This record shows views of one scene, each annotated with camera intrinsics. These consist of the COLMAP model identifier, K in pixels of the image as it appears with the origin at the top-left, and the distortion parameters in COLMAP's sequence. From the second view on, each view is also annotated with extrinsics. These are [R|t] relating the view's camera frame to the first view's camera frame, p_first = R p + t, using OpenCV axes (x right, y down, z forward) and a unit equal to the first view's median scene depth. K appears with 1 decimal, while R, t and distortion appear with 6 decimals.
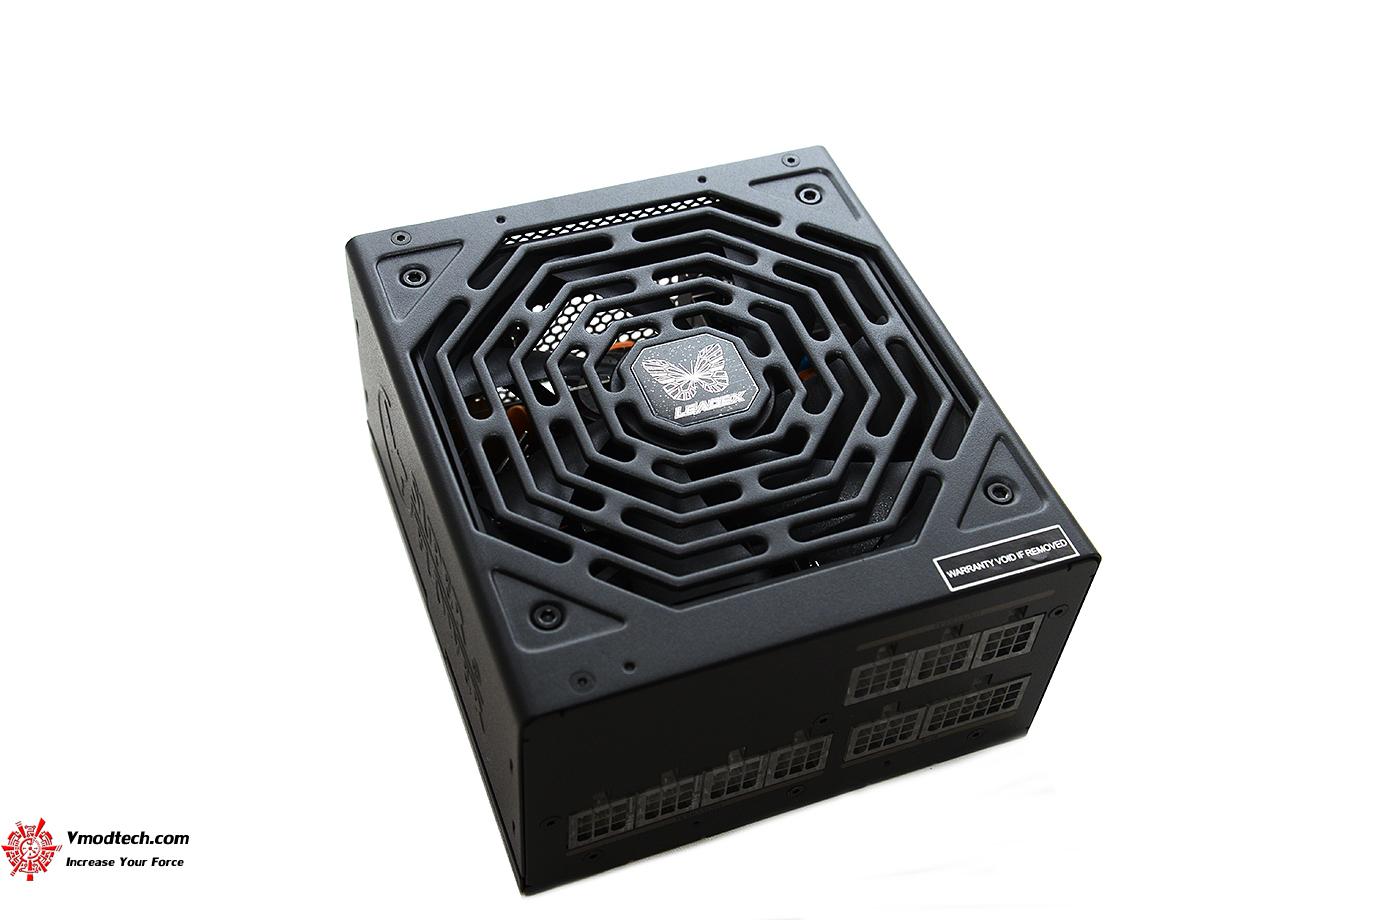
lens RADIAL K [[1577.7, 0, 689.0], [0, 1577.7, 460.0], [0, 0, 1]] dist [0.075980, -0.002142]
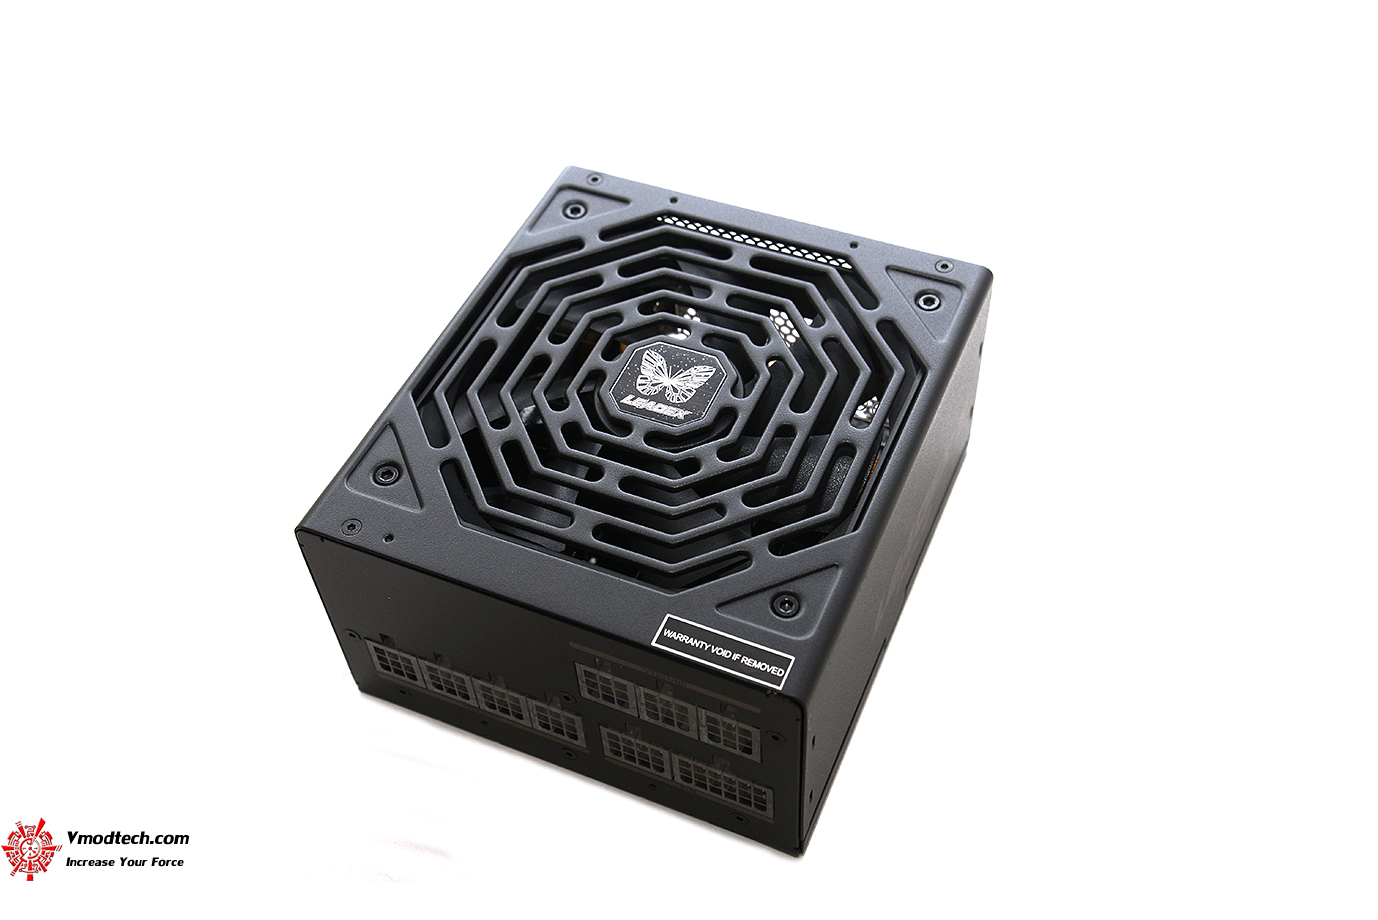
lens RADIAL K [[1425.5, 0, 688.6], [0, 1425.5, 523.2], [0, 0, 1]] dist [-0.003205, -0.000400]
pose [[0.708923, 0.493724, -0.503651, 0.559559], [-0.475812, 0.861922, 0.175195, -0.147869], [0.520606, 0.115443, 0.845956, 0.182710]]
